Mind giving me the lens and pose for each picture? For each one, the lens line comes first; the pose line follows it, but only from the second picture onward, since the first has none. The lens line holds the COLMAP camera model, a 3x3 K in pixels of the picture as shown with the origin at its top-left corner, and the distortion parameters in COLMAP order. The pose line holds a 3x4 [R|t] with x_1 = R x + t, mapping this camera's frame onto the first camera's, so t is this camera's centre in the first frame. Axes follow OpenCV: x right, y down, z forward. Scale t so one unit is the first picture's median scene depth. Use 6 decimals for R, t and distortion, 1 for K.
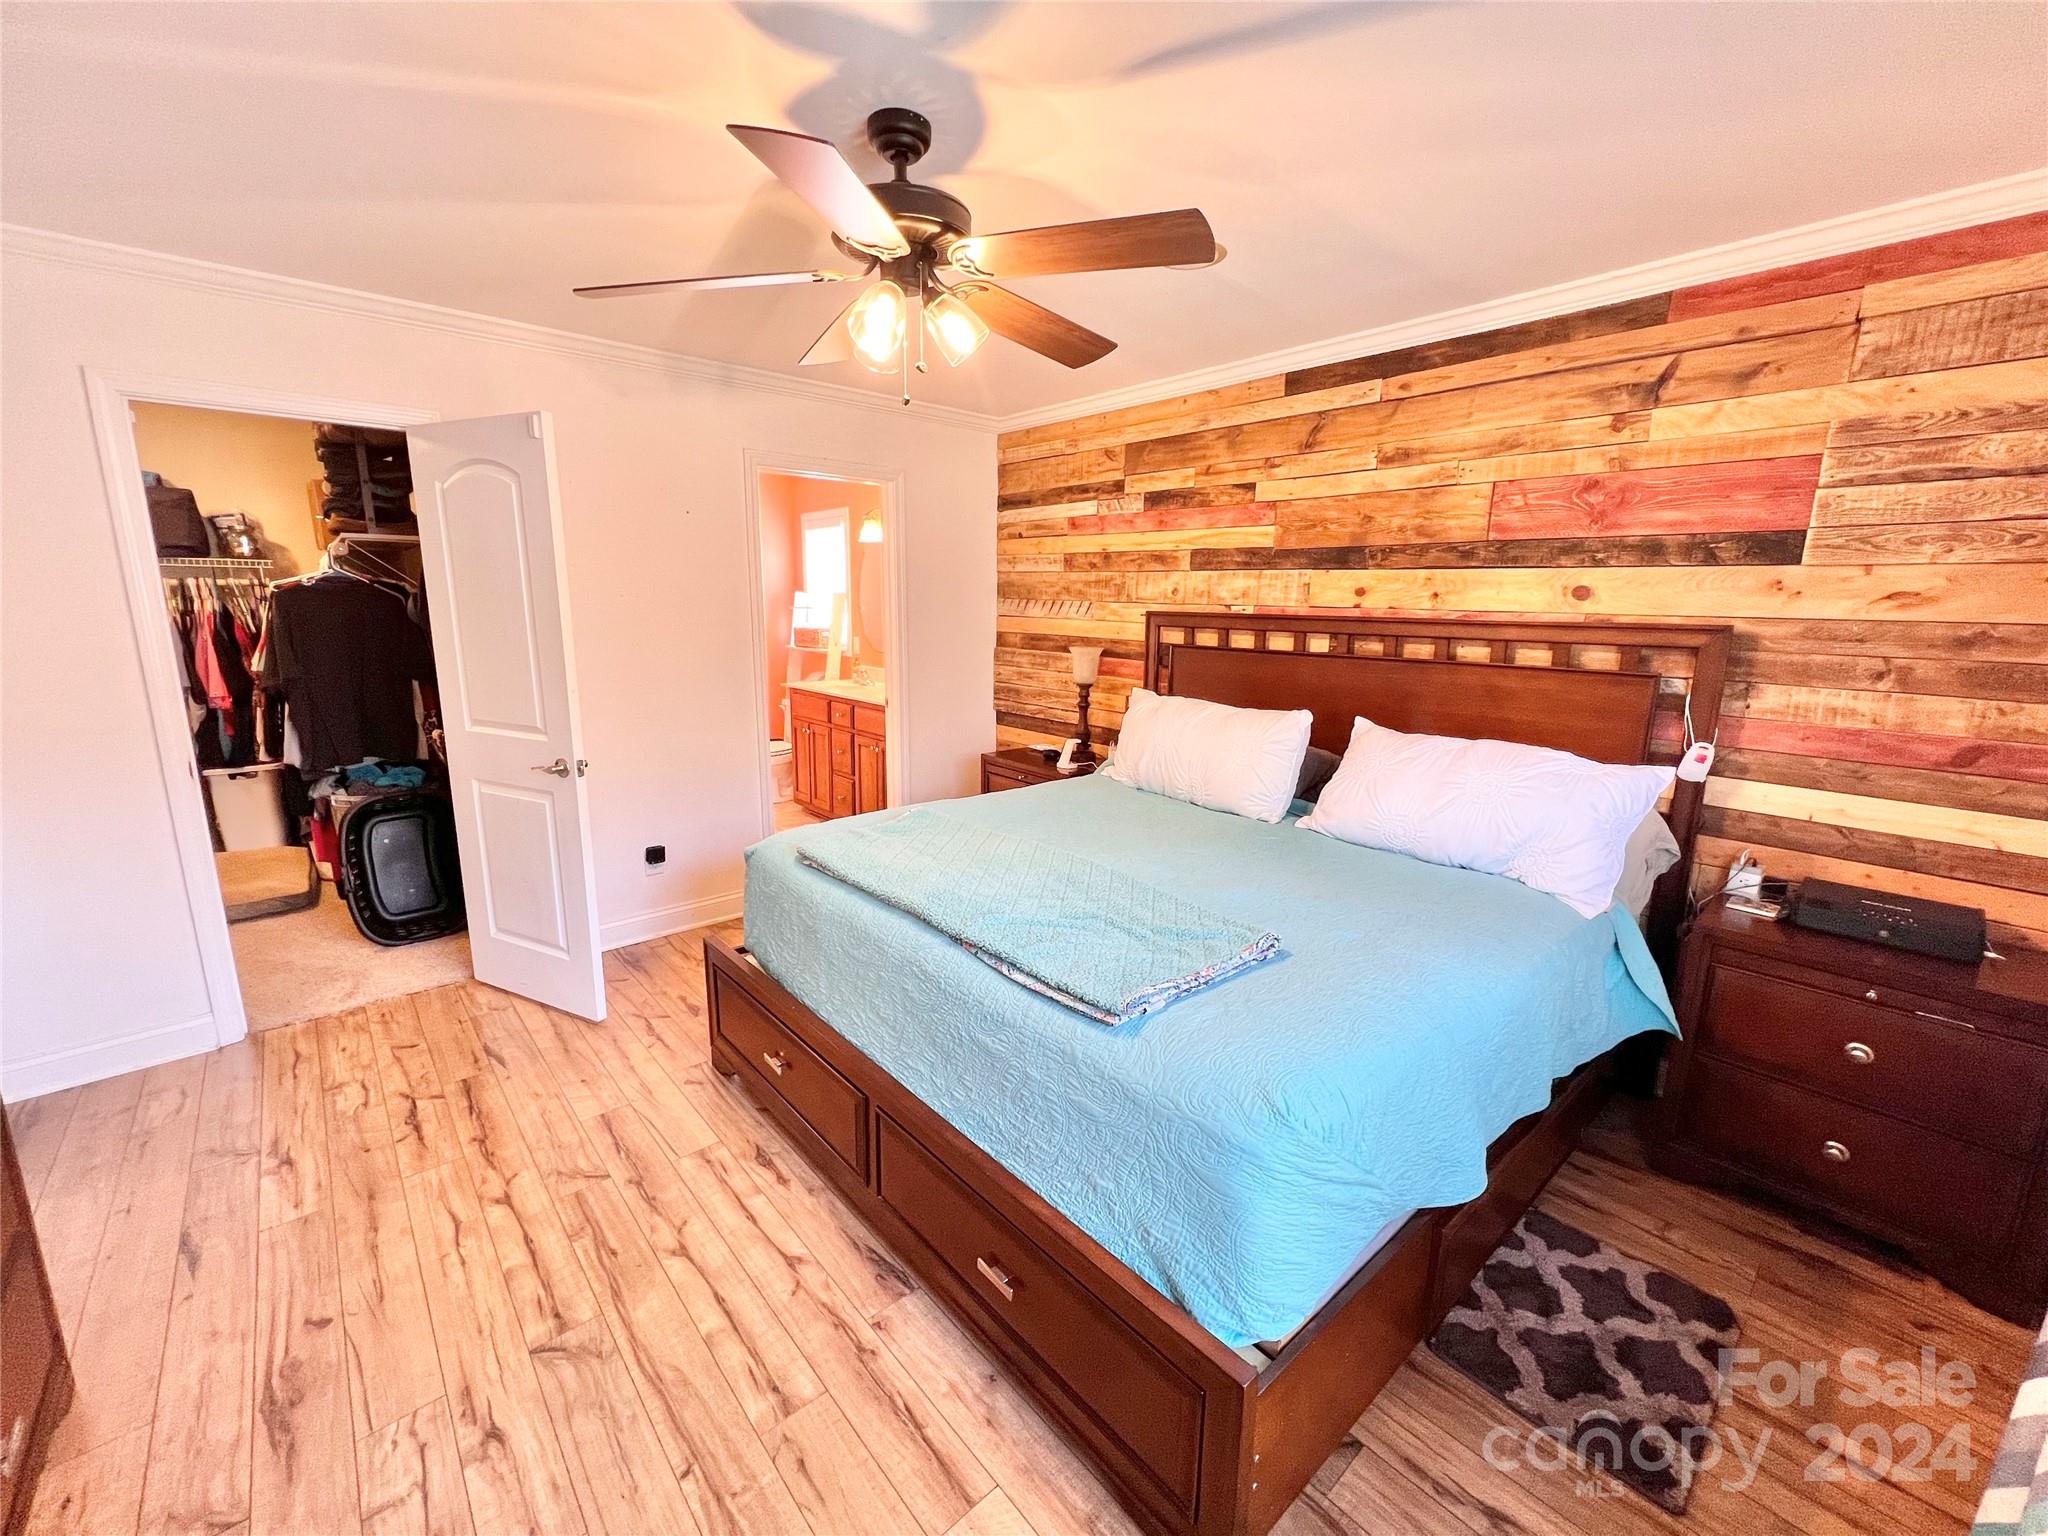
lens RADIAL K [[823.0, 0, 1020.0], [0, 823.0, 763.2], [0, 0, 1]] dist [-0.001578, -0.000252]
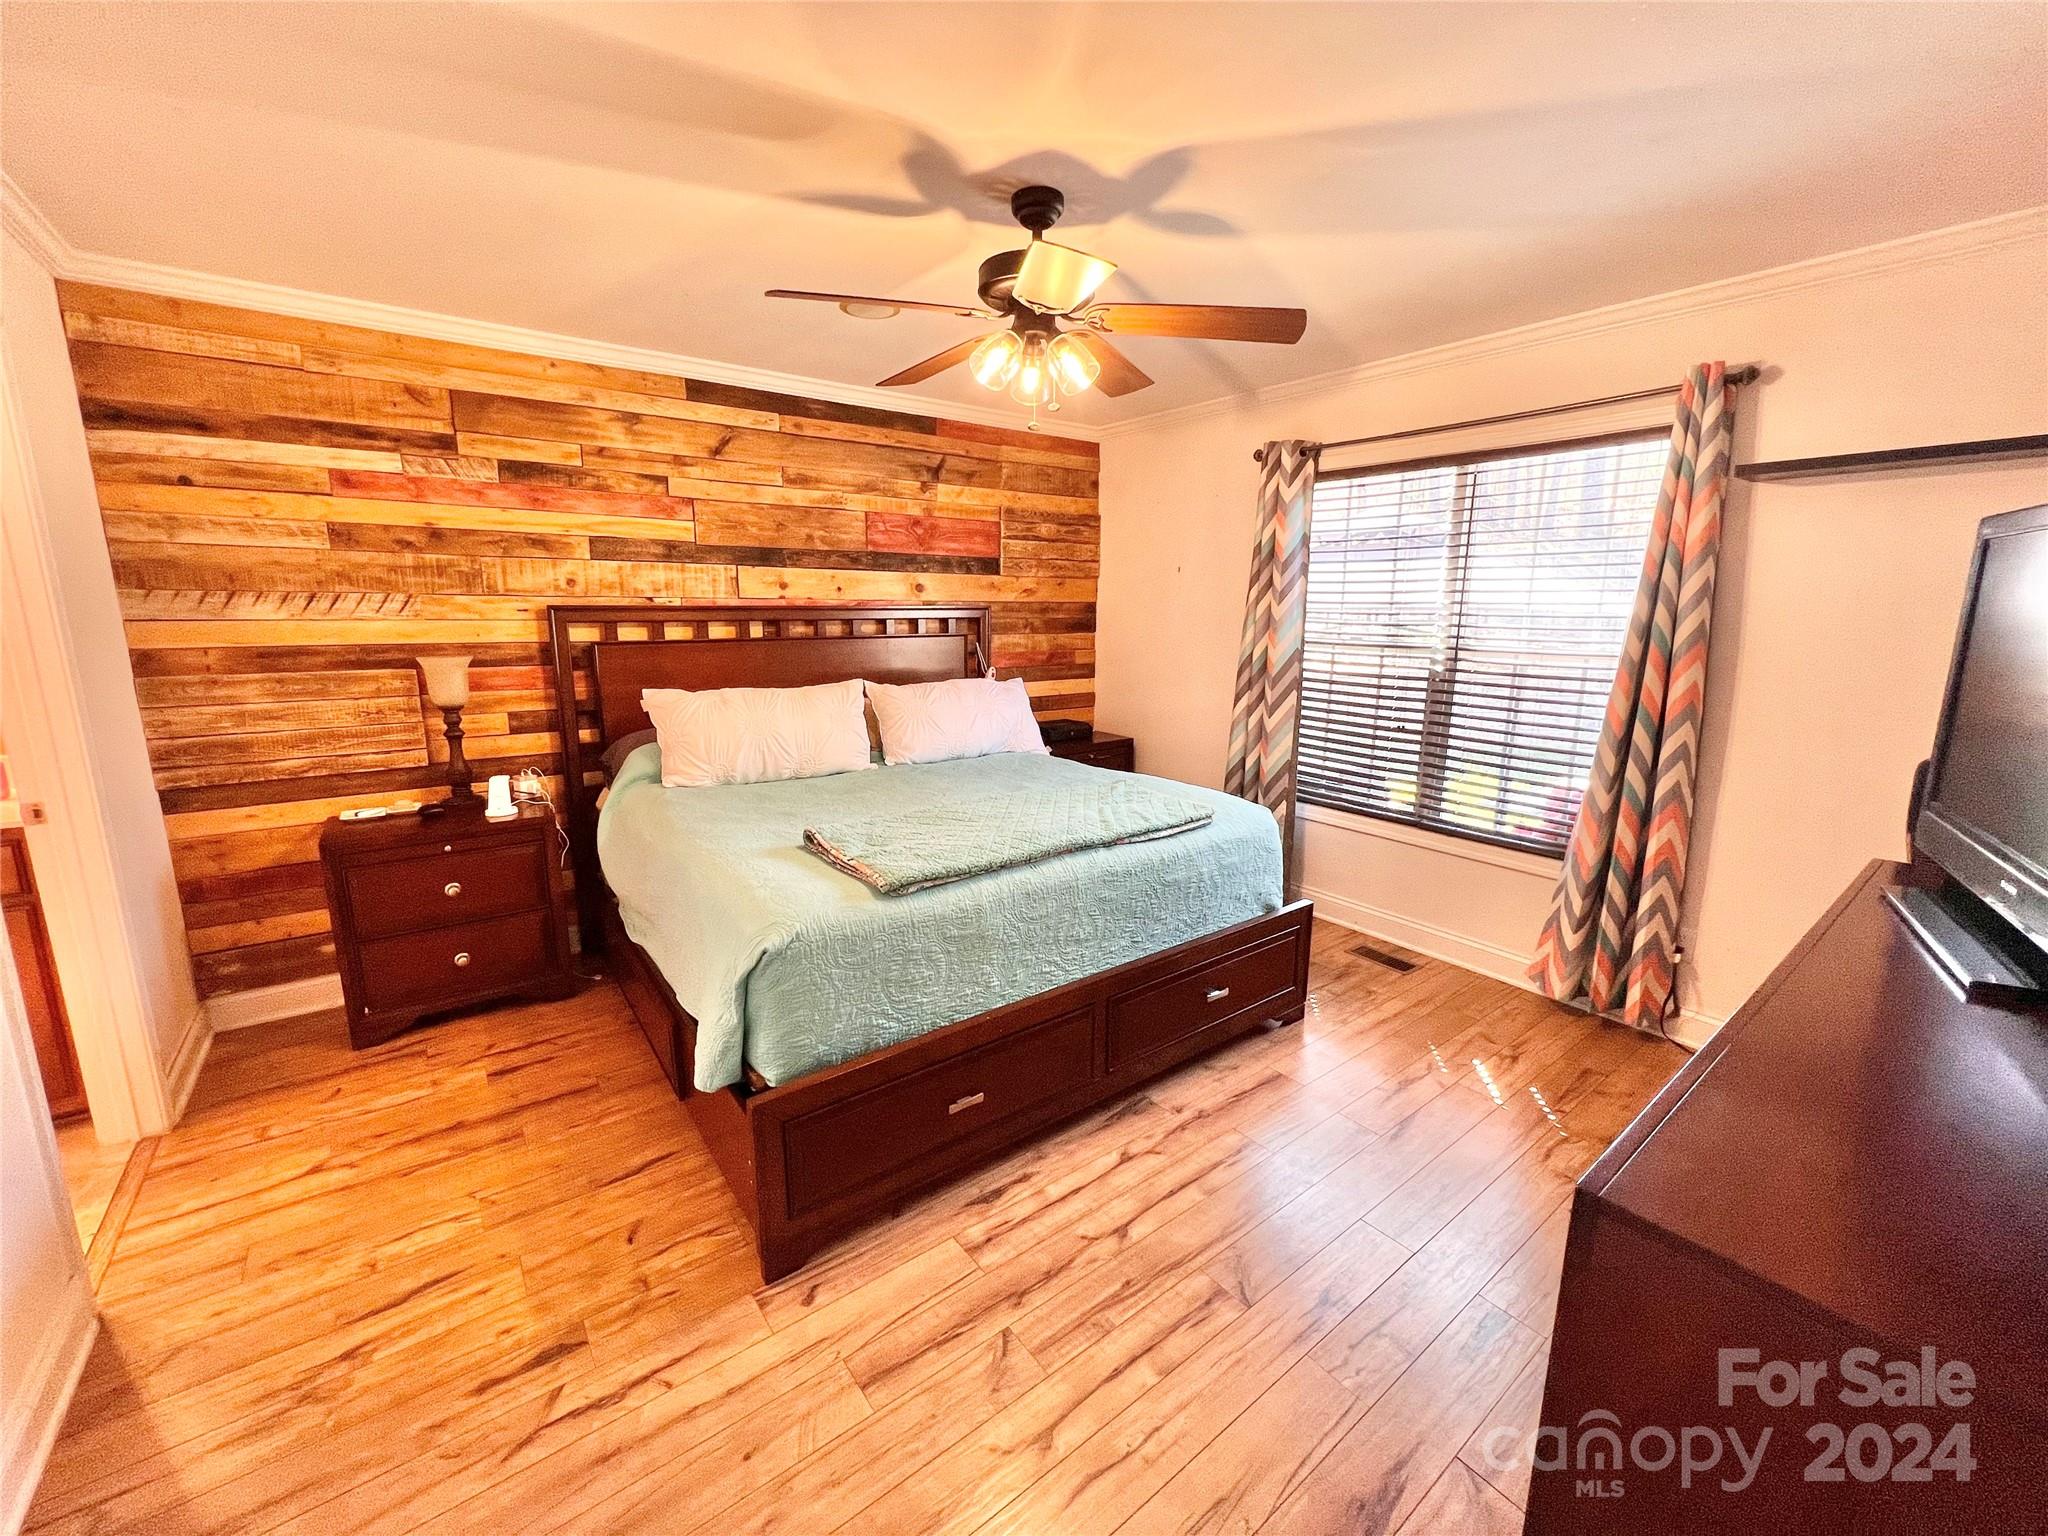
lens RADIAL K [[823.0, 0, 1021.0], [0, 823.0, 764.3], [0, 0, 1]] dist [-0.001578, -0.000252]
pose [[0.072711, -0.206517, 0.975738, -0.806515], [0.191536, 0.963008, 0.189549, -0.115711], [-0.978789, 0.173107, 0.109577, 0.562152]]
